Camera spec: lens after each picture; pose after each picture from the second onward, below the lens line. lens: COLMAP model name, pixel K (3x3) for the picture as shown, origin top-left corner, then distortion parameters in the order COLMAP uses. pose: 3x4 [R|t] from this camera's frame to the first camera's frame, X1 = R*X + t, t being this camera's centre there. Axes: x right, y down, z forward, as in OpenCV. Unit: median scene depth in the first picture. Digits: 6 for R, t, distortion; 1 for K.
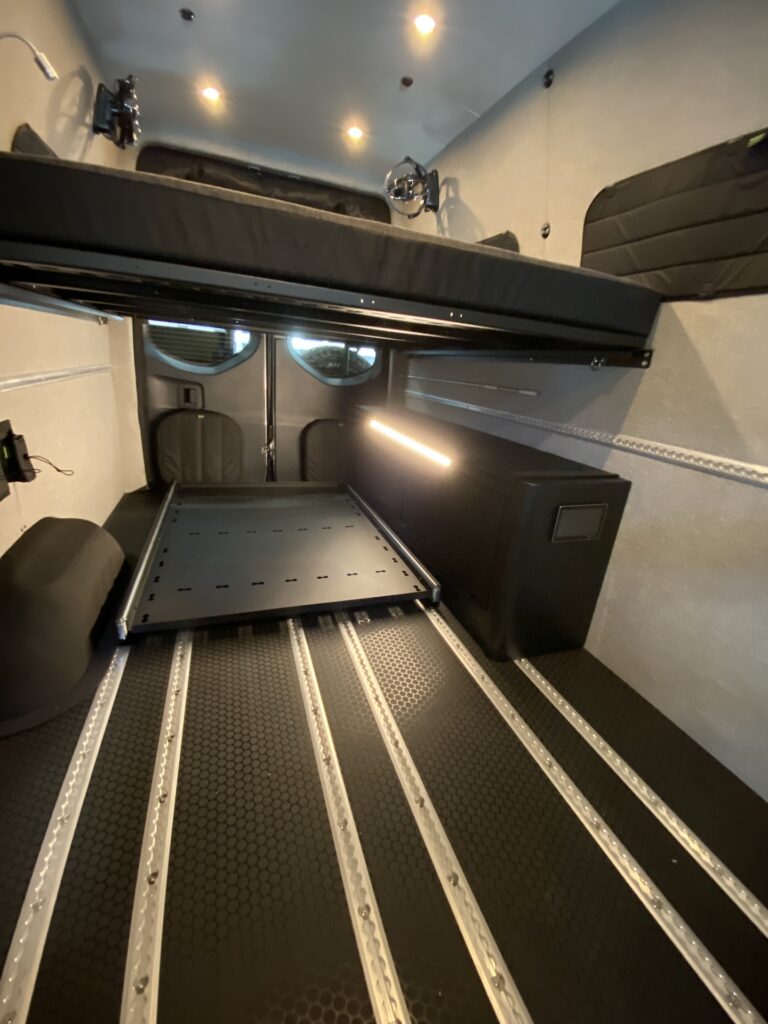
lens RADIAL K [[413.4, 0, 376.0], [0, 413.4, 517.1], [0, 0, 1]] dist [-0.016405, -0.002657]
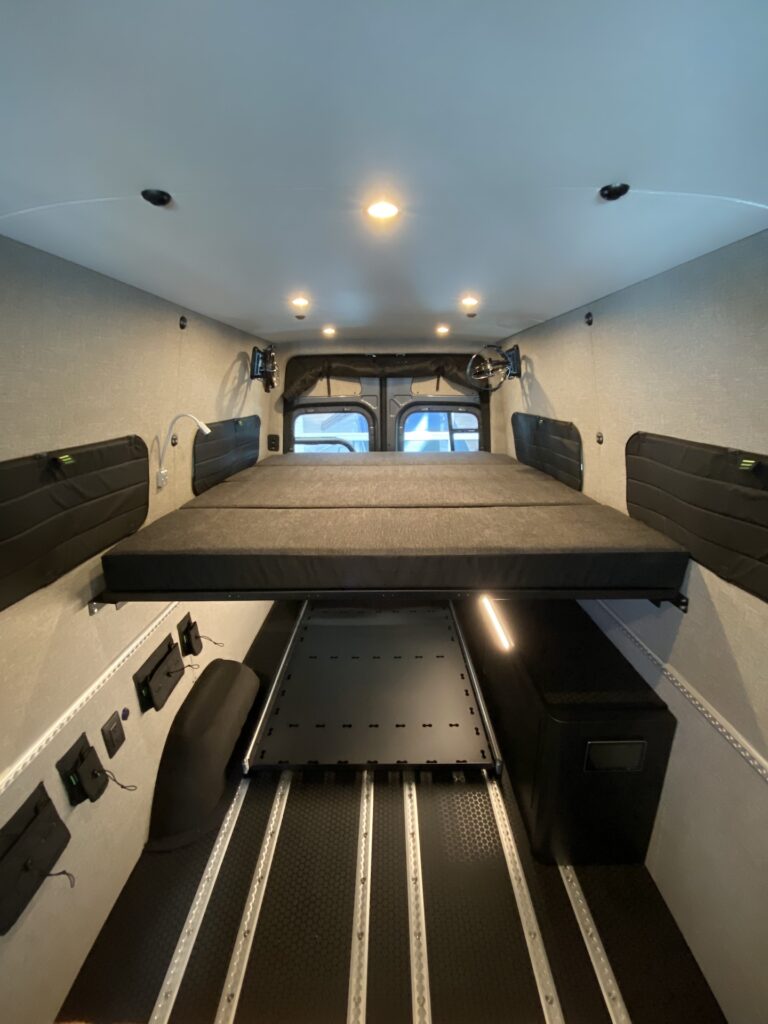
lens RADIAL K [[413.4, 0, 377.1], [0, 413.4, 506.8], [0, 0, 1]] dist [-0.016405, -0.002657]
pose [[0.933084, -0.006610, -0.359598, 0.267365], [-0.024995, 0.996222, -0.083170, -0.435926], [0.358789, 0.086593, 0.929394, -0.186628]]
